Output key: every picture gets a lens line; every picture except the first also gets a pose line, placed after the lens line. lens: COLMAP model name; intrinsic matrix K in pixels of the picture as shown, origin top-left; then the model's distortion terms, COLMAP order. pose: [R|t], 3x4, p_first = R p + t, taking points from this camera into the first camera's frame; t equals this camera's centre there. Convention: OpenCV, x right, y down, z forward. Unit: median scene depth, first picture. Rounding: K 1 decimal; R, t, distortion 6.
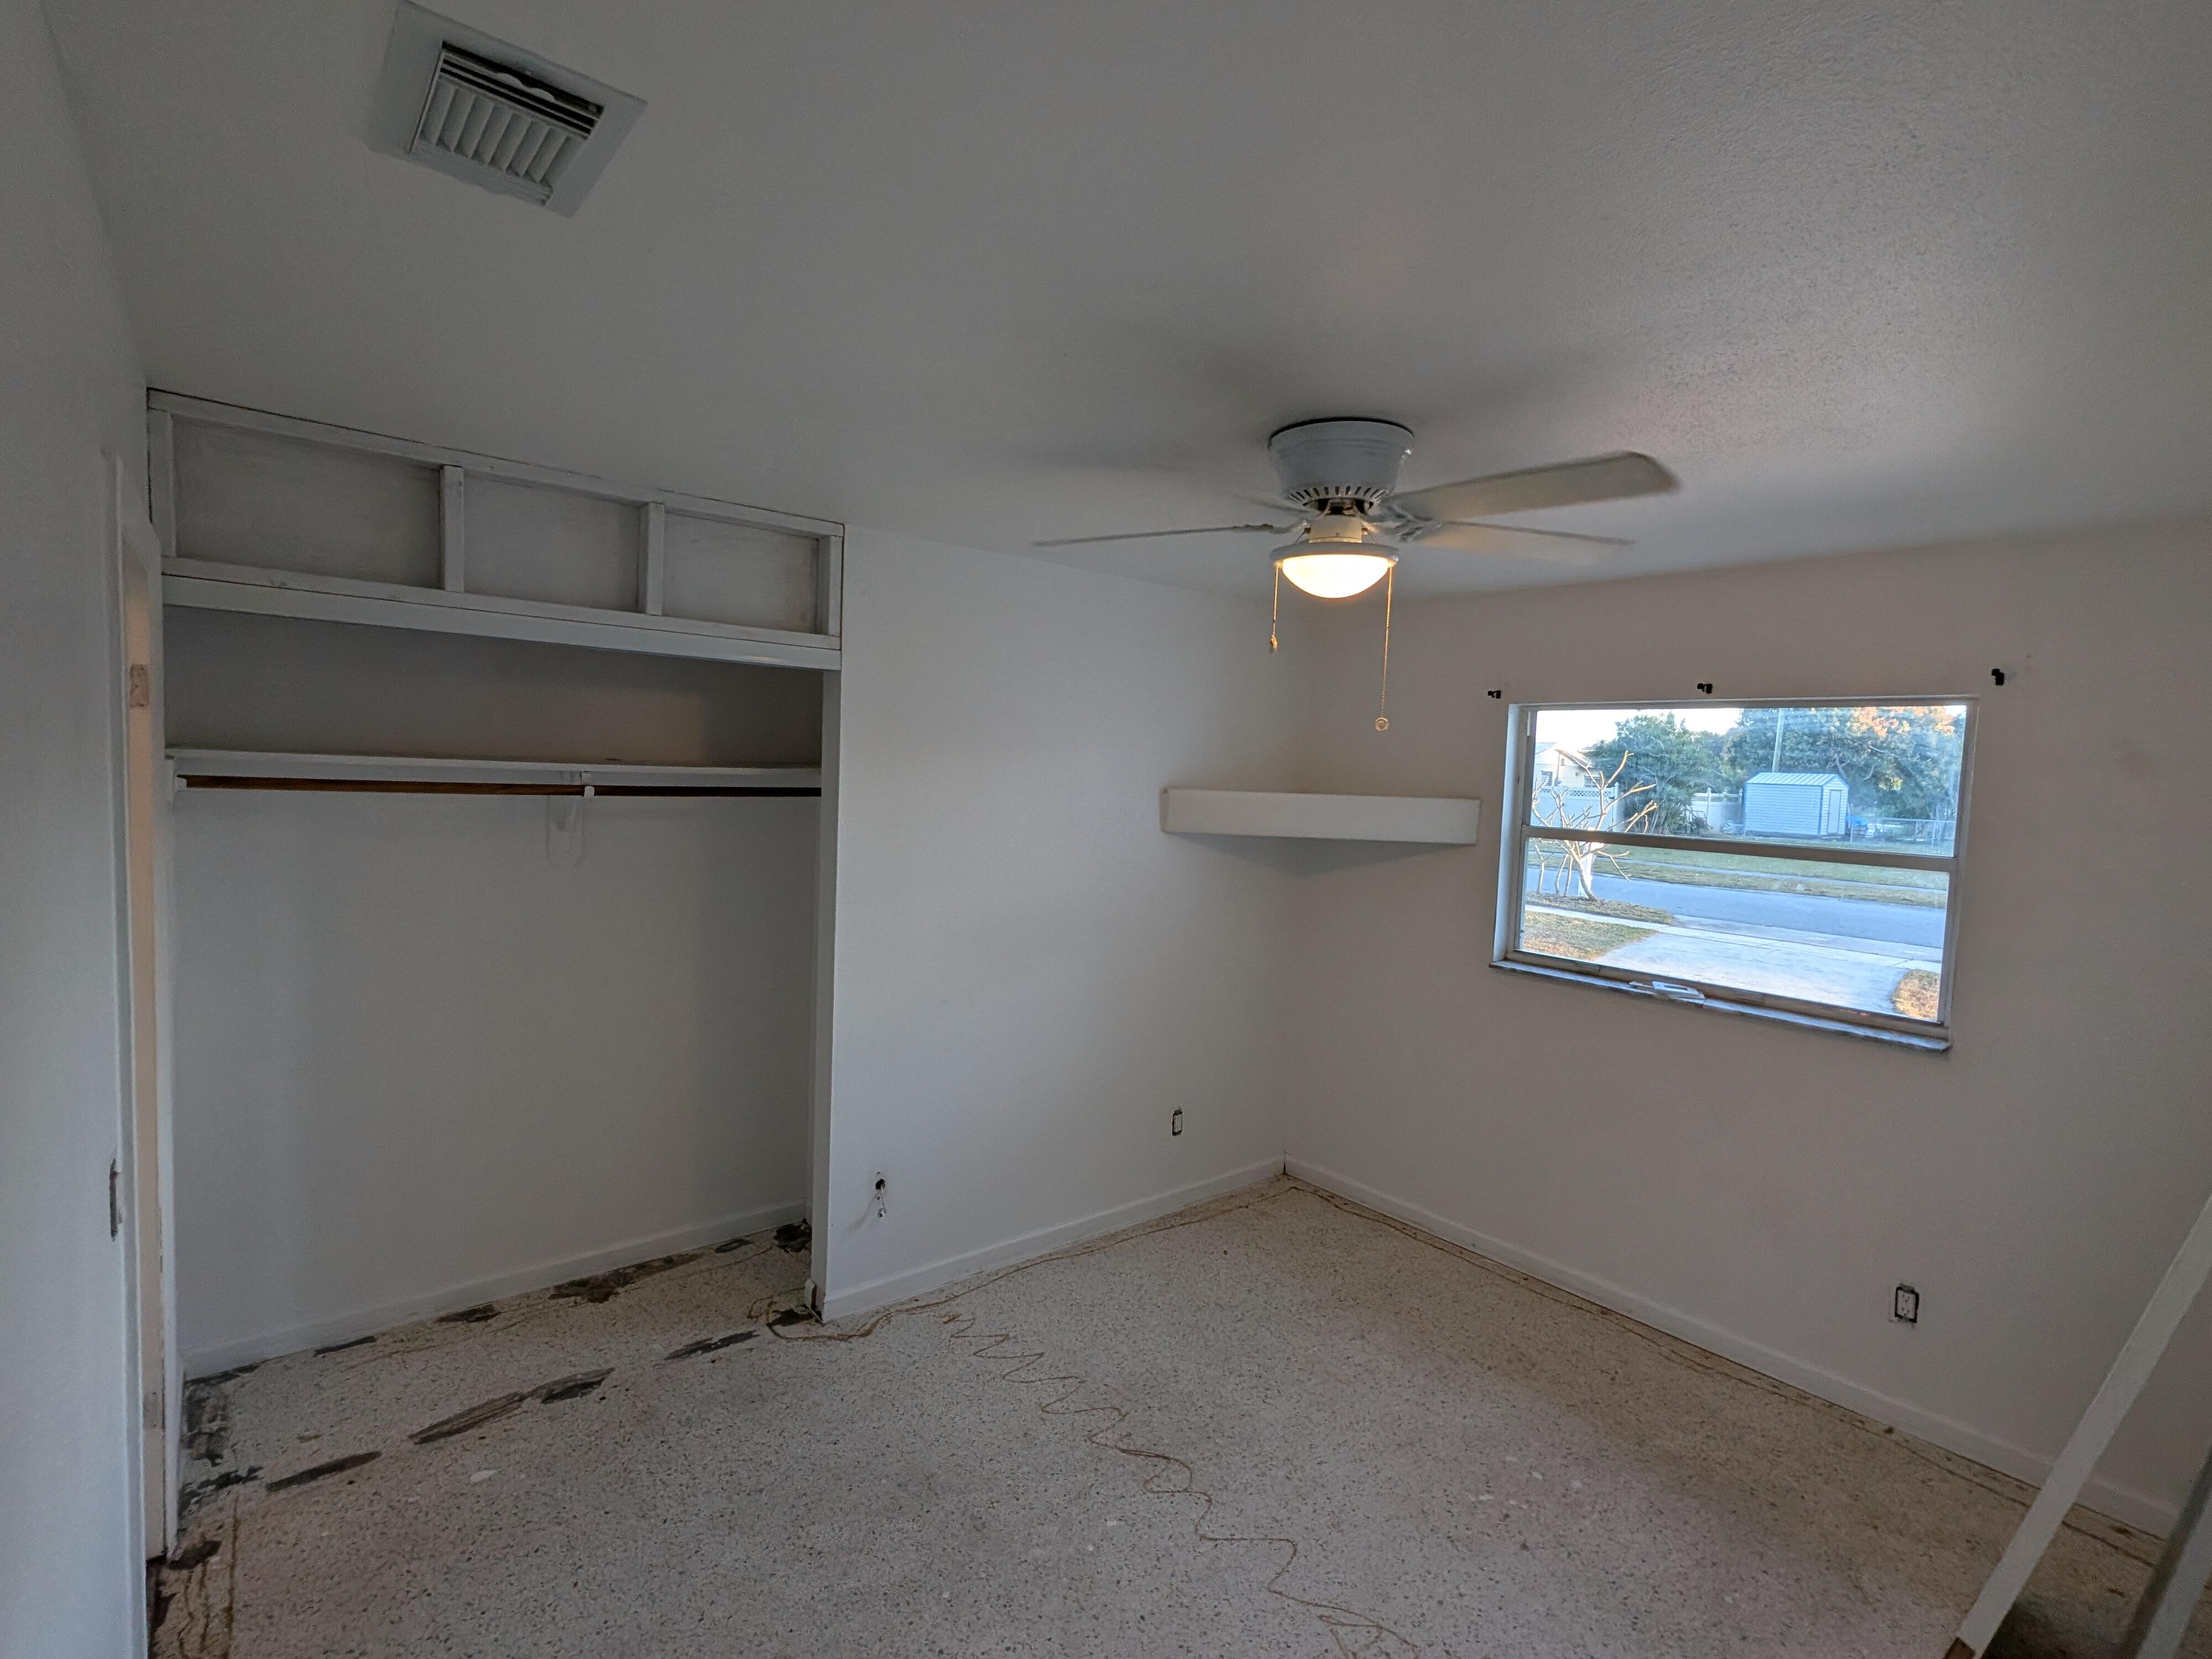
lens RADIAL K [[1046.6, 0, 1101.0], [0, 1046.6, 828.3], [0, 0, 1]] dist [0.000549, 0.000429]
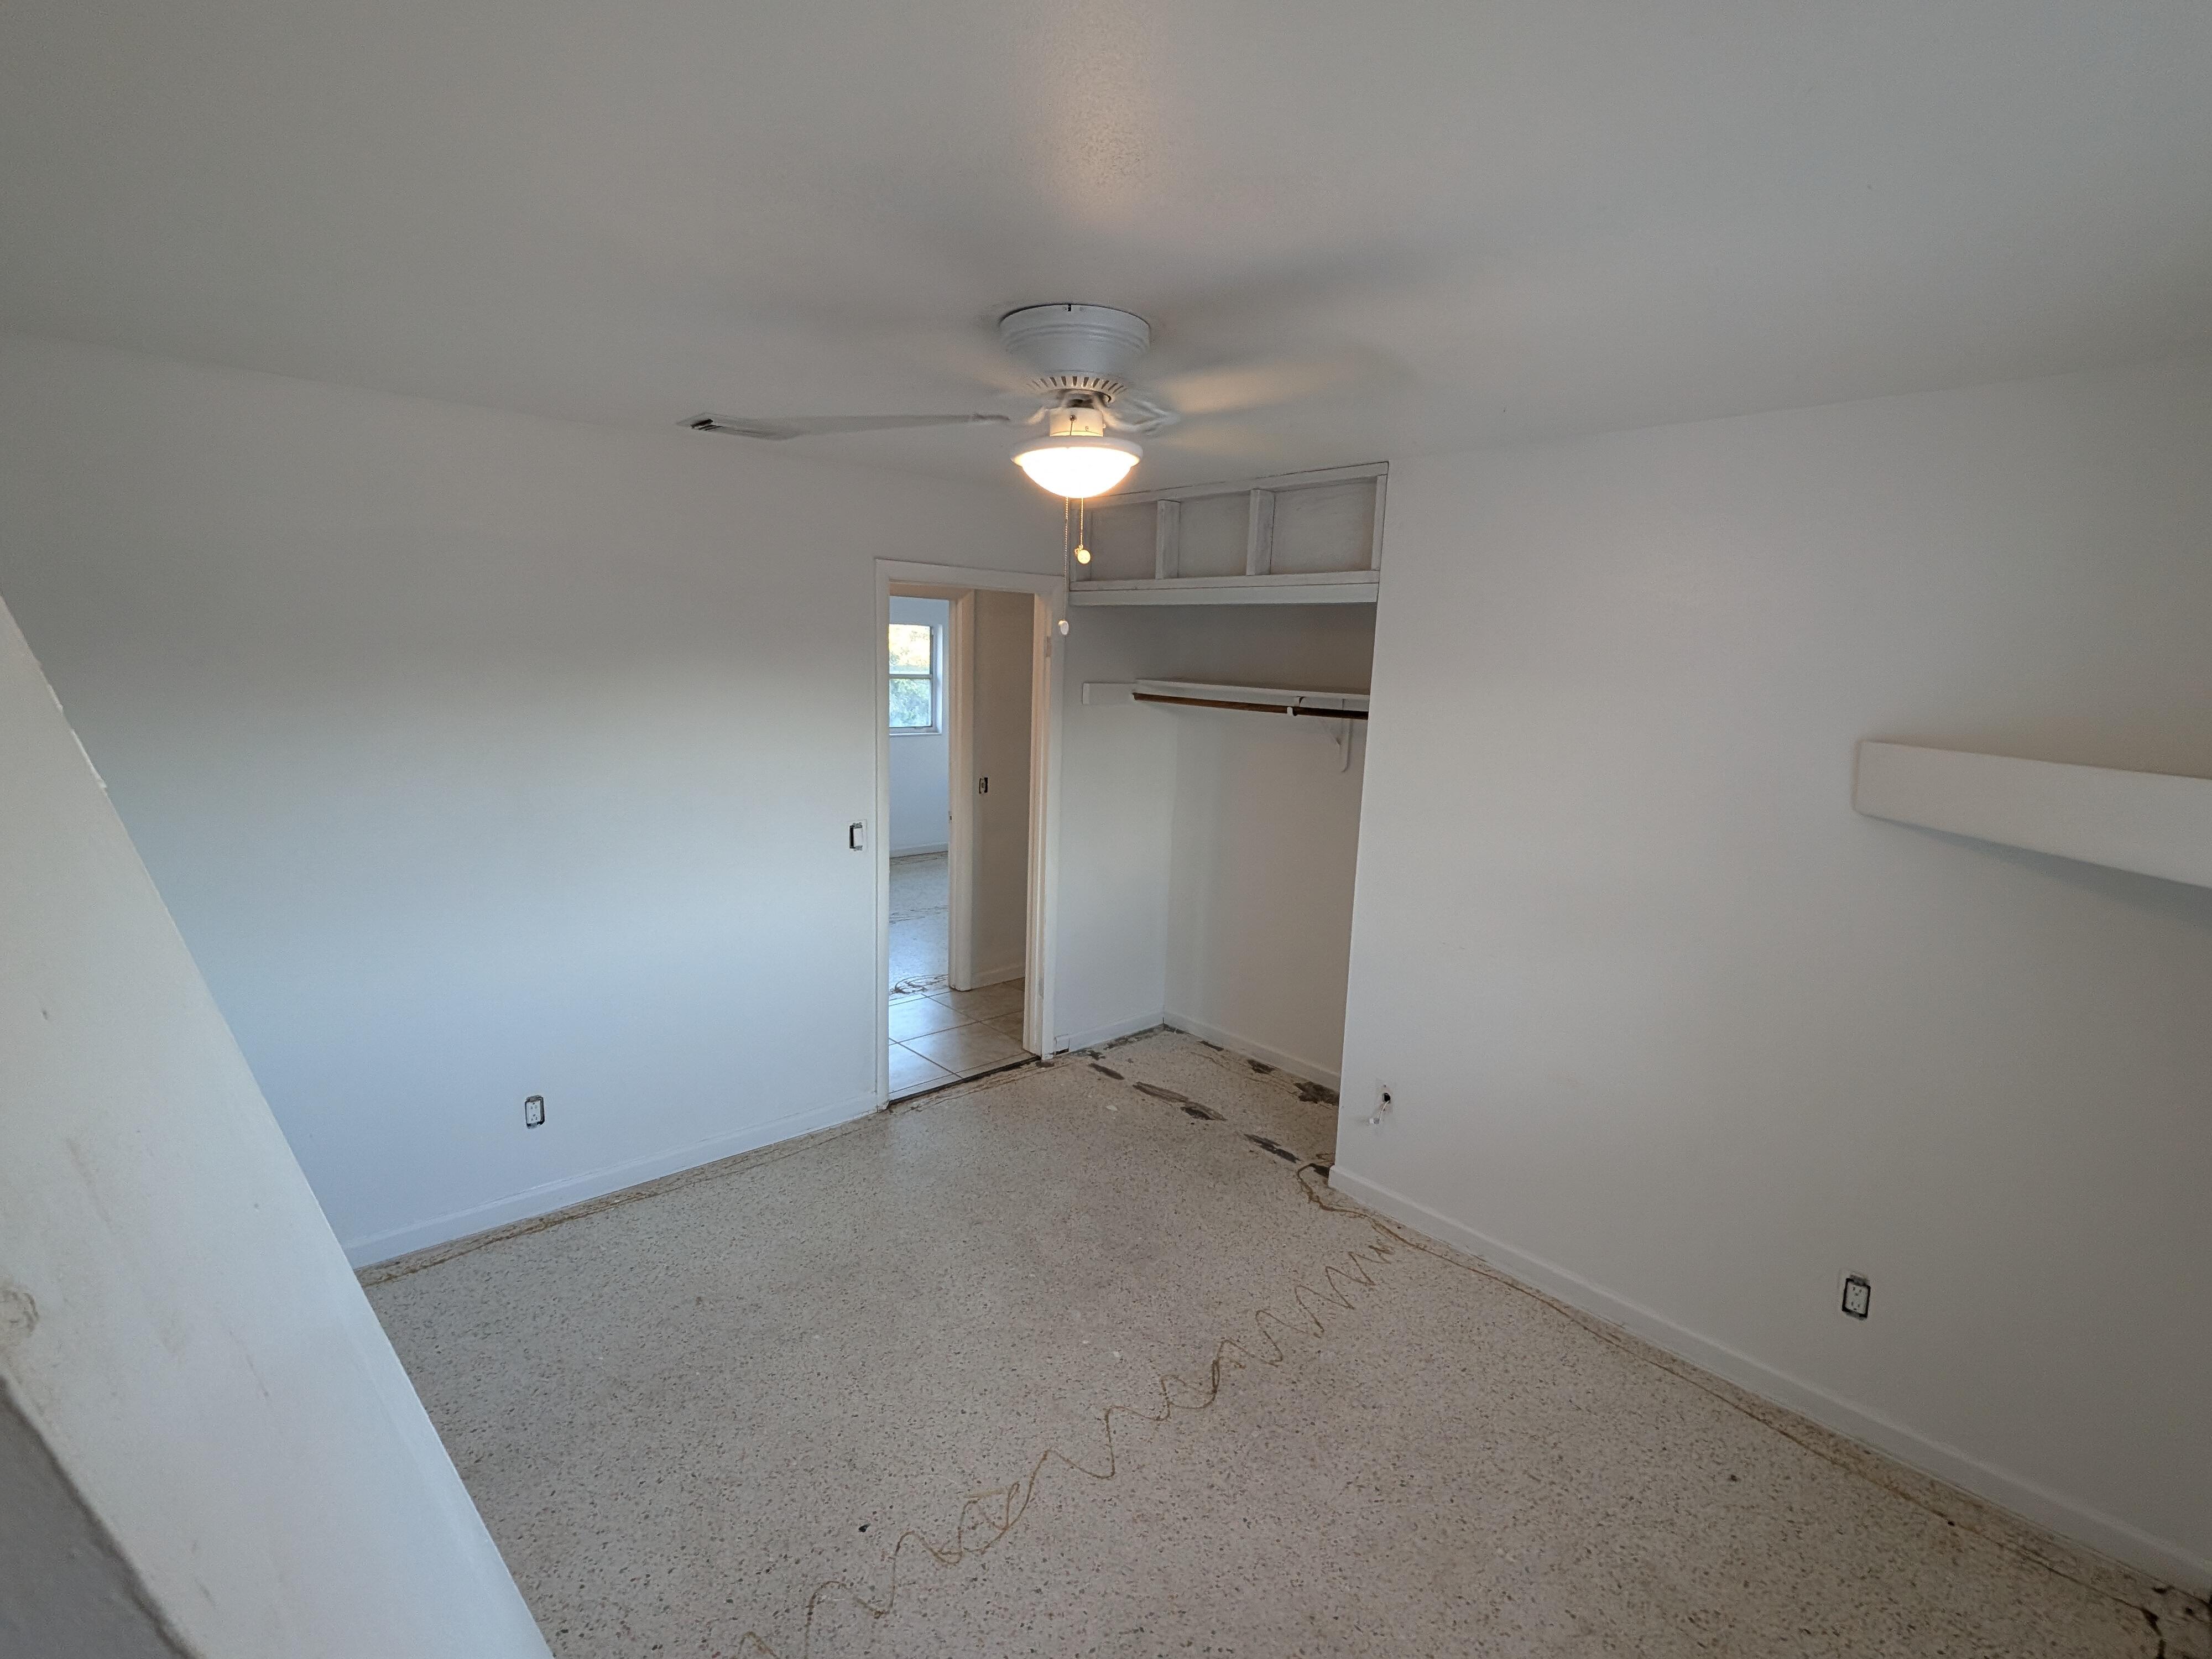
lens RADIAL K [[1046.6, 0, 1101.0], [0, 1046.6, 828.3], [0, 0, 1]] dist [0.000549, 0.000429]
pose [[0.051235, 0.128129, -0.990433, 0.837588], [-0.092950, 0.988043, 0.123012, -0.028793], [0.994352, 0.085758, 0.062532, 0.683848]]
